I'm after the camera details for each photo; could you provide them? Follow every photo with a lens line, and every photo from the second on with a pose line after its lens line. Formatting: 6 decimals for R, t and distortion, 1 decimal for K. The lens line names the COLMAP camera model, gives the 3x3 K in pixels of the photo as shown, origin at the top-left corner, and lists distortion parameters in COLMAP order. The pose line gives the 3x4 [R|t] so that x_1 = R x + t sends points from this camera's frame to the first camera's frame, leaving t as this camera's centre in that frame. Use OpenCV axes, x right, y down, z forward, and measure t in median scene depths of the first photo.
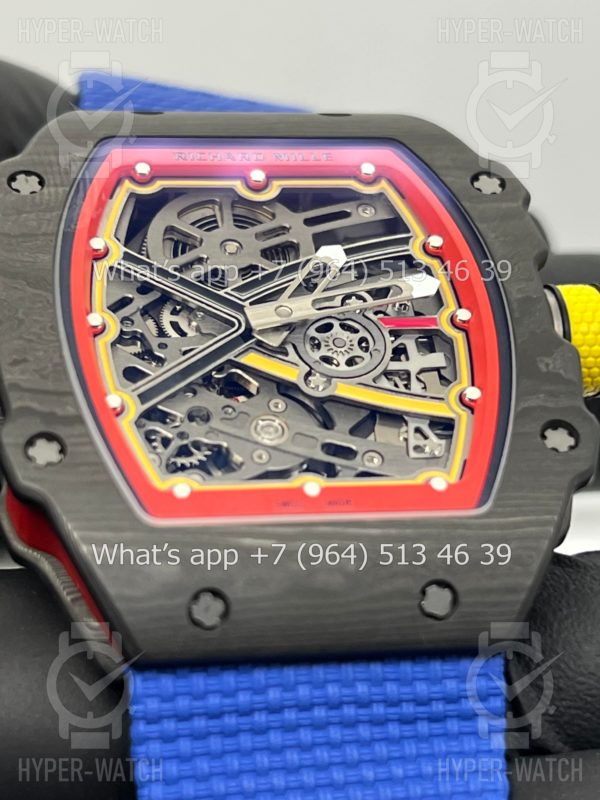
lens RADIAL K [[1895.2, 0, 300.0], [0, 1895.2, 400.0], [0, 0, 1]] dist [0.200031, -0.060861]
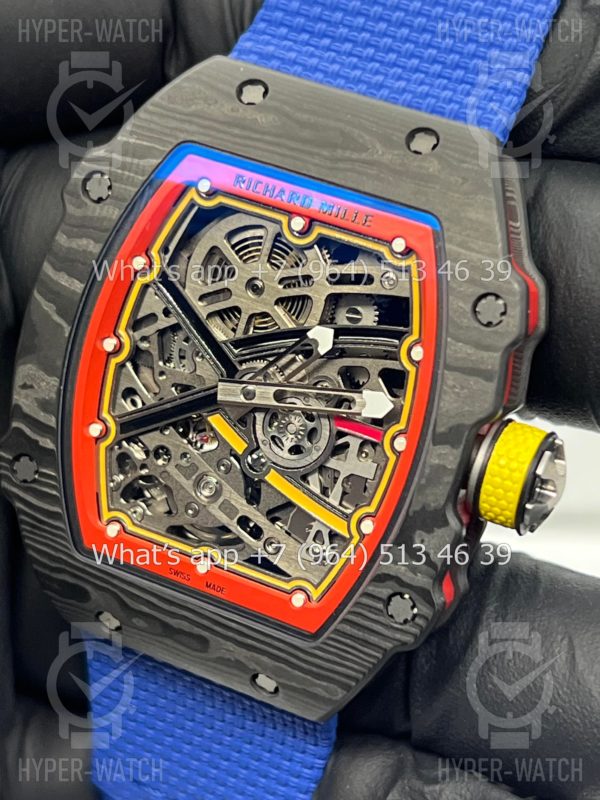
lens RADIAL K [[1895.2, 0, 300.0], [0, 1895.2, 400.0], [0, 0, 1]] dist [0.200031, -0.060861]
pose [[0.802919, 0.438059, -0.404259, 0.482076], [-0.007022, 0.685090, 0.728424, -0.879502], [0.596047, -0.582027, 0.553148, 0.379050]]
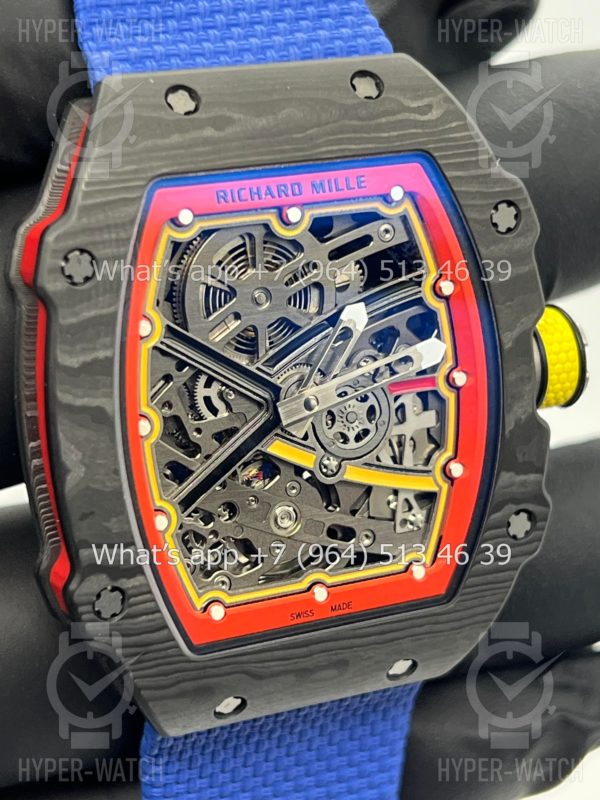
lens RADIAL K [[1895.2, 0, 300.0], [0, 1895.2, 400.0], [0, 0, 1]] dist [0.200031, -0.060861]
pose [[0.953962, 0.015118, 0.299546, -0.334766], [-0.231541, 0.671948, 0.703474, -0.798248], [-0.190644, -0.740444, 0.644513, 0.311117]]
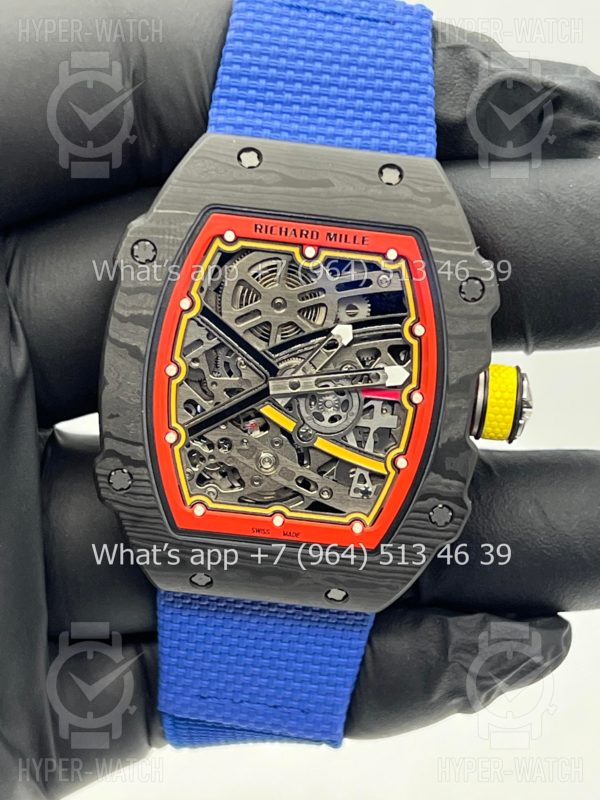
lens RADIAL K [[1895.2, 0, 300.0], [0, 1895.2, 400.0], [0, 0, 1]] dist [0.200031, -0.060861]
pose [[0.961642, 0.265167, -0.070228, 0.104602], [-0.123199, 0.646245, 0.753120, -1.175219], [0.245087, -0.715579, 0.654125, 0.003298]]
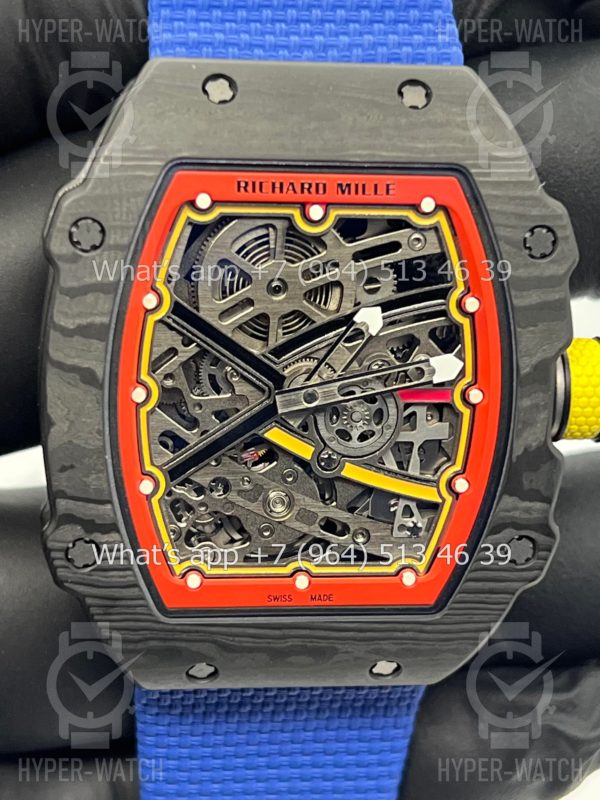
lens RADIAL K [[1895.2, 0, 300.0], [0, 1895.2, 400.0], [0, 0, 1]] dist [0.200031, -0.060861]
pose [[0.985119, 0.164166, 0.050898, -0.070130], [-0.143814, 0.625148, 0.767143, -0.884923], [0.094120, -0.763047, 0.639454, 0.295010]]
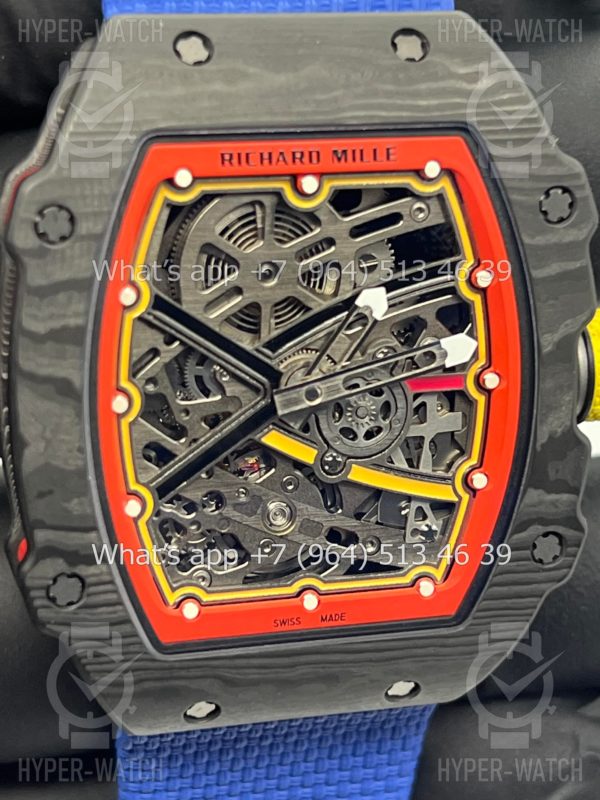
lens RADIAL K [[1895.2, 0, 300.0], [0, 1895.2, 400.0], [0, 0, 1]] dist [0.200031, -0.060861]
pose [[0.982005, 0.099980, 0.160220, -0.169965], [-0.187353, 0.622537, 0.759833, -0.779259], [-0.023774, -0.776178, 0.630066, 0.384858]]
